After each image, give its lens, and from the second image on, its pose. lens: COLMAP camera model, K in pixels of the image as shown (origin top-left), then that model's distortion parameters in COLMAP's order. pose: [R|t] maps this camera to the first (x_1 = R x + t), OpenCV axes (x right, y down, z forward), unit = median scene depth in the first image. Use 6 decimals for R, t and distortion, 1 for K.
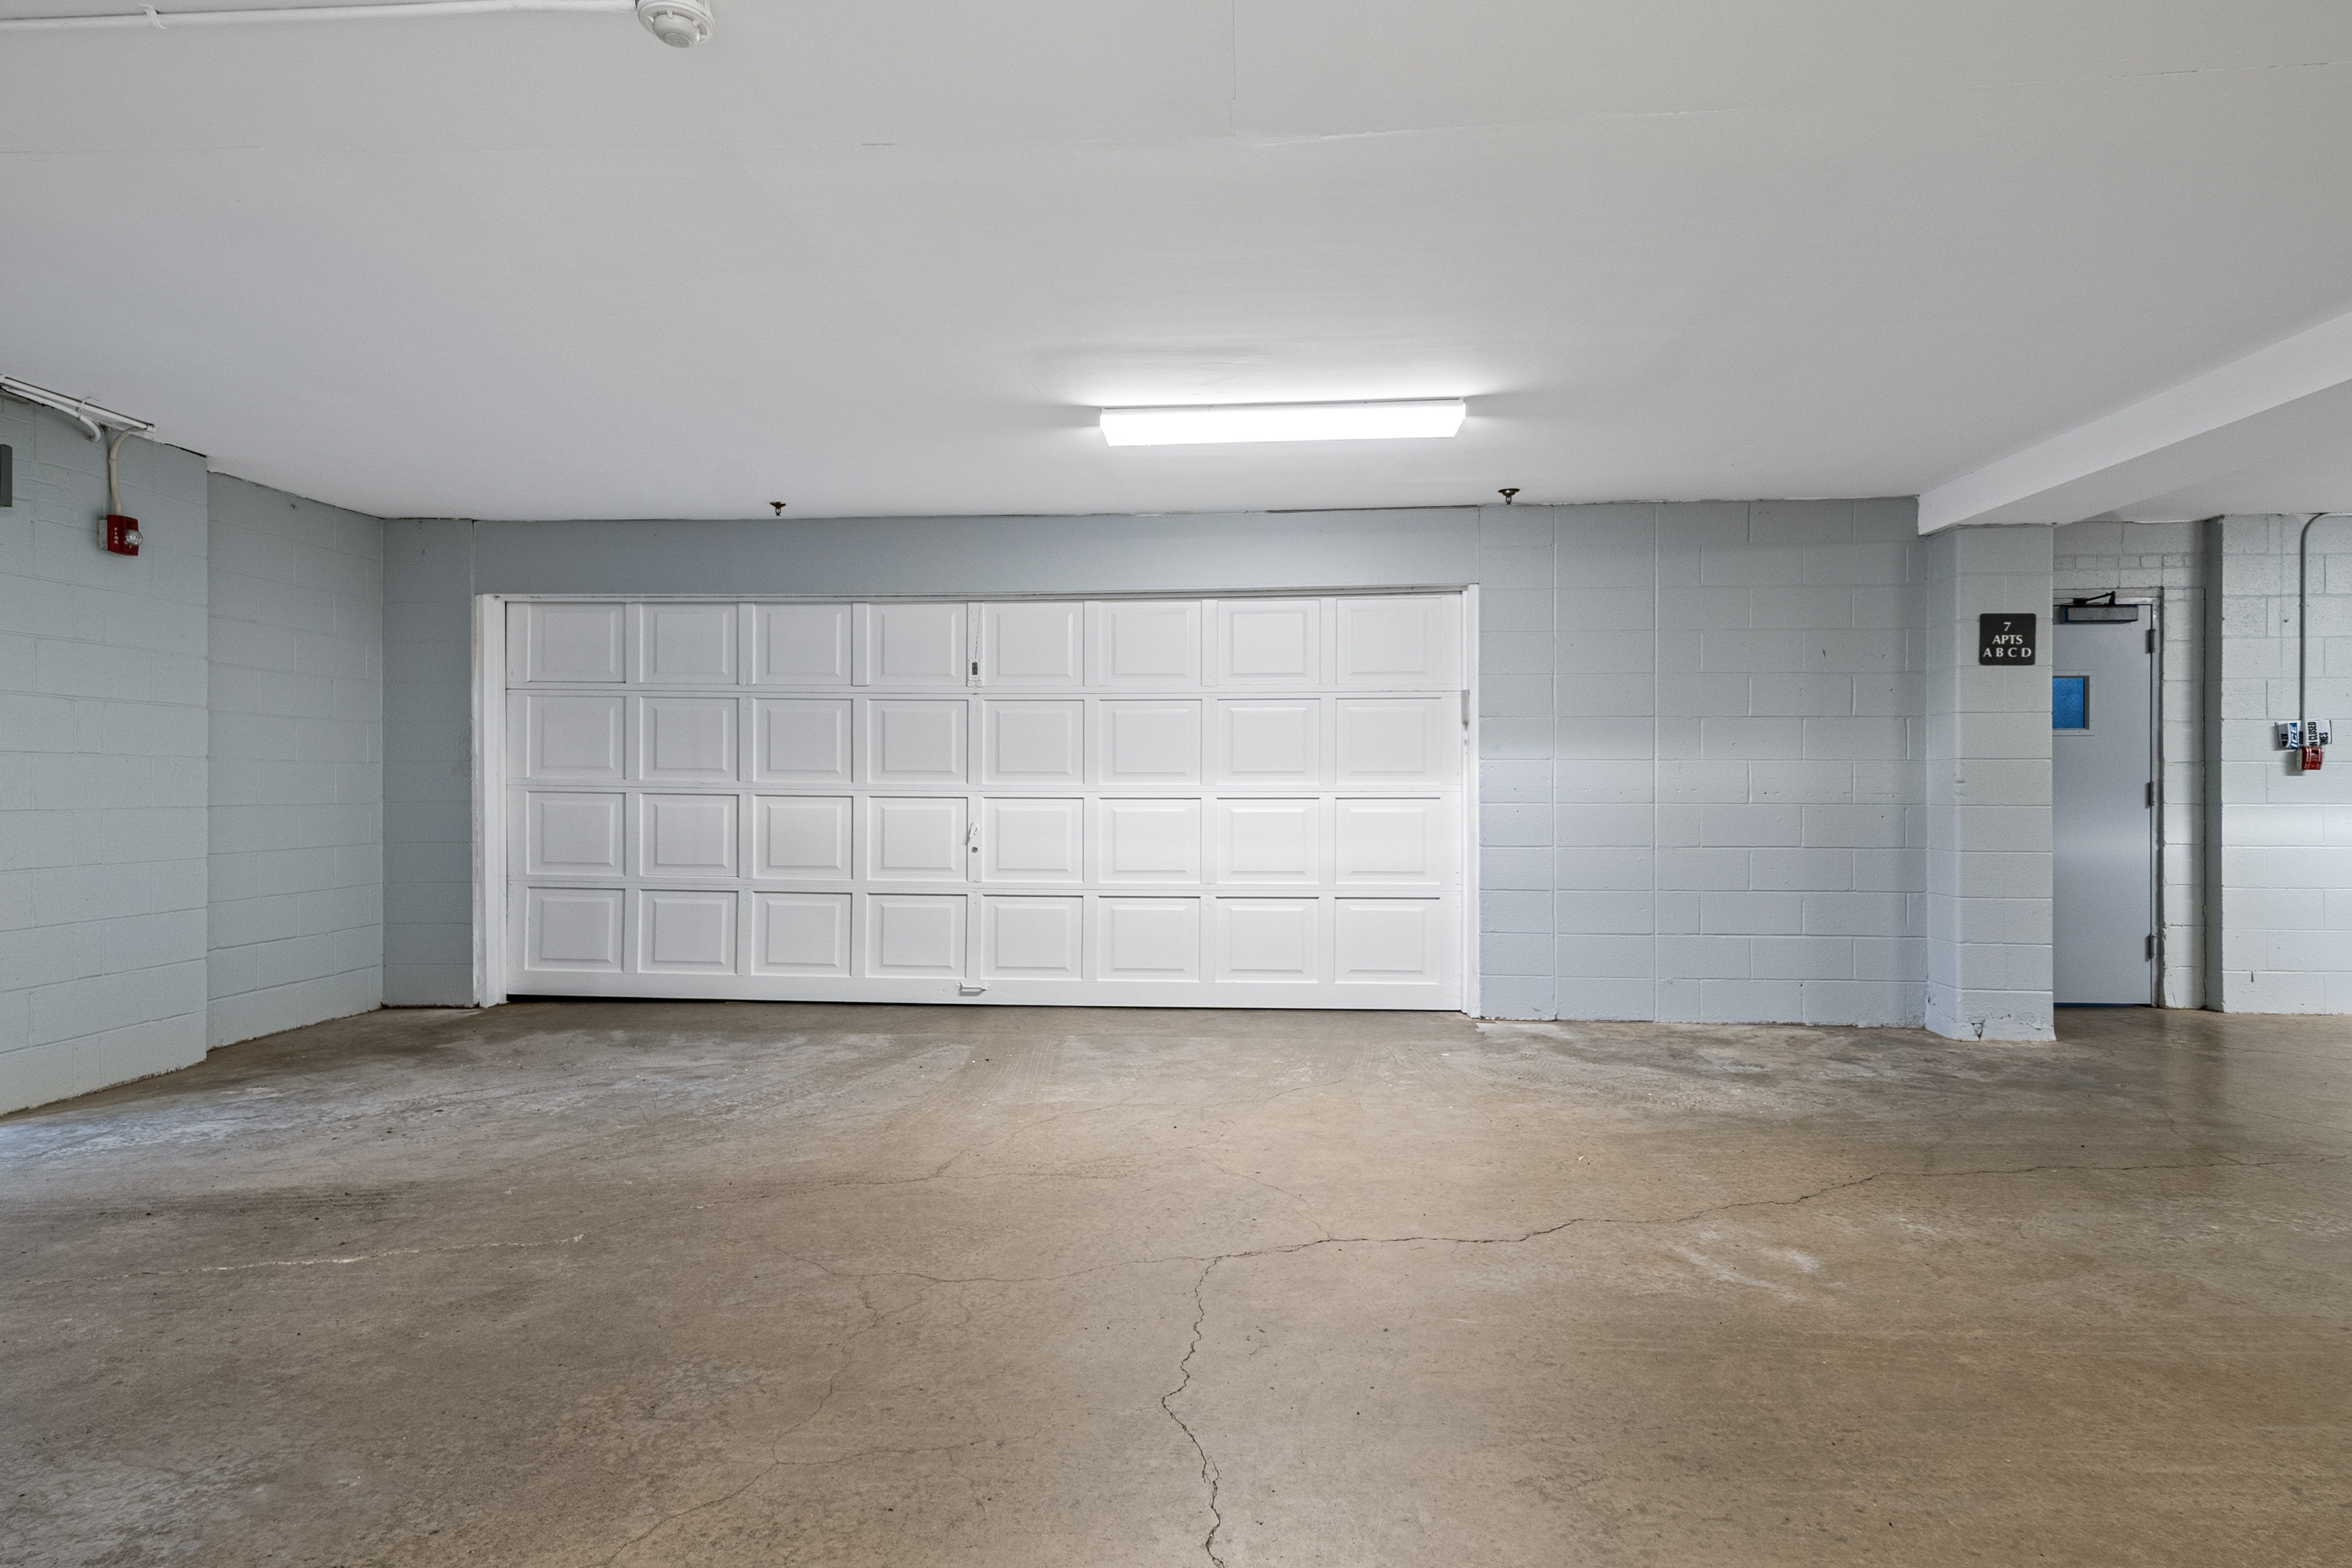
lens RADIAL K [[1267.4, 0, 1159.8], [0, 1267.4, 783.3], [0, 0, 1]] dist [0.028118, 0.000058]
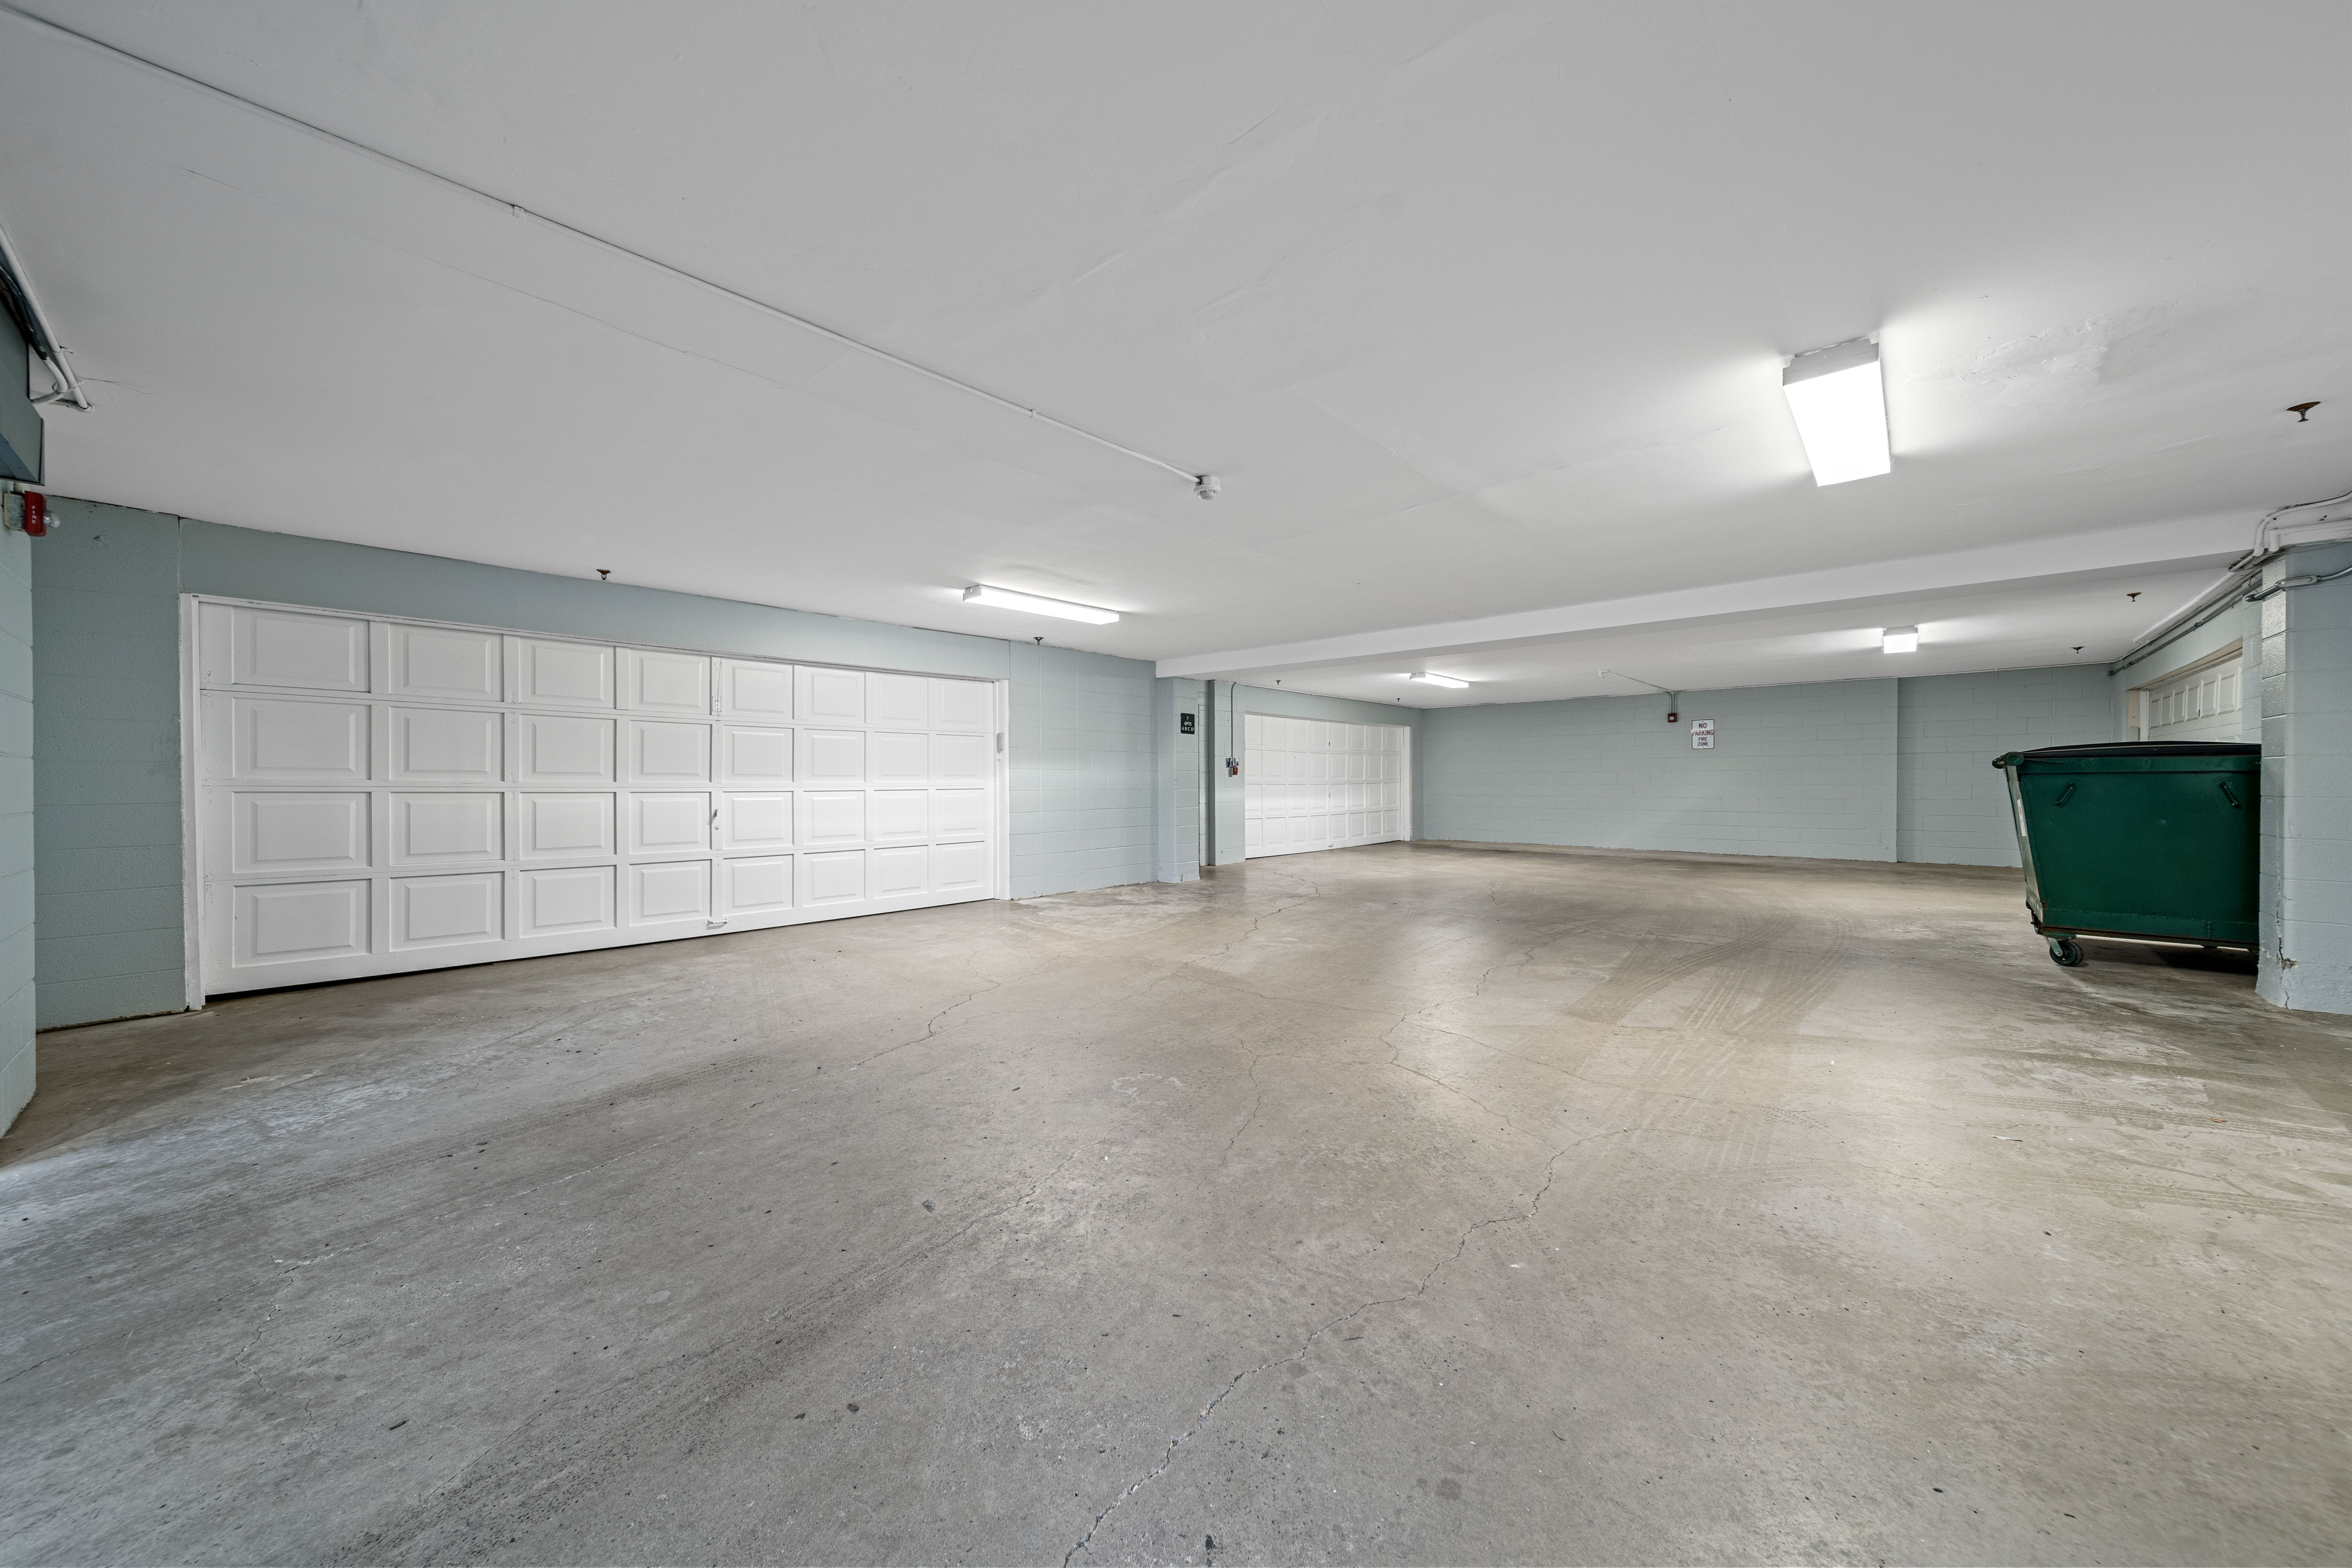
lens RADIAL K [[828.5, 0, 1174.7], [0, 828.5, 789.0], [0, 0, 1]] dist [0.003177, 0.000024]
pose [[0.619487, -0.011394, 0.784925, -0.568359], [0.001402, 0.999909, 0.013408, -0.004065], [-0.785006, -0.007206, 0.619446, 0.000563]]
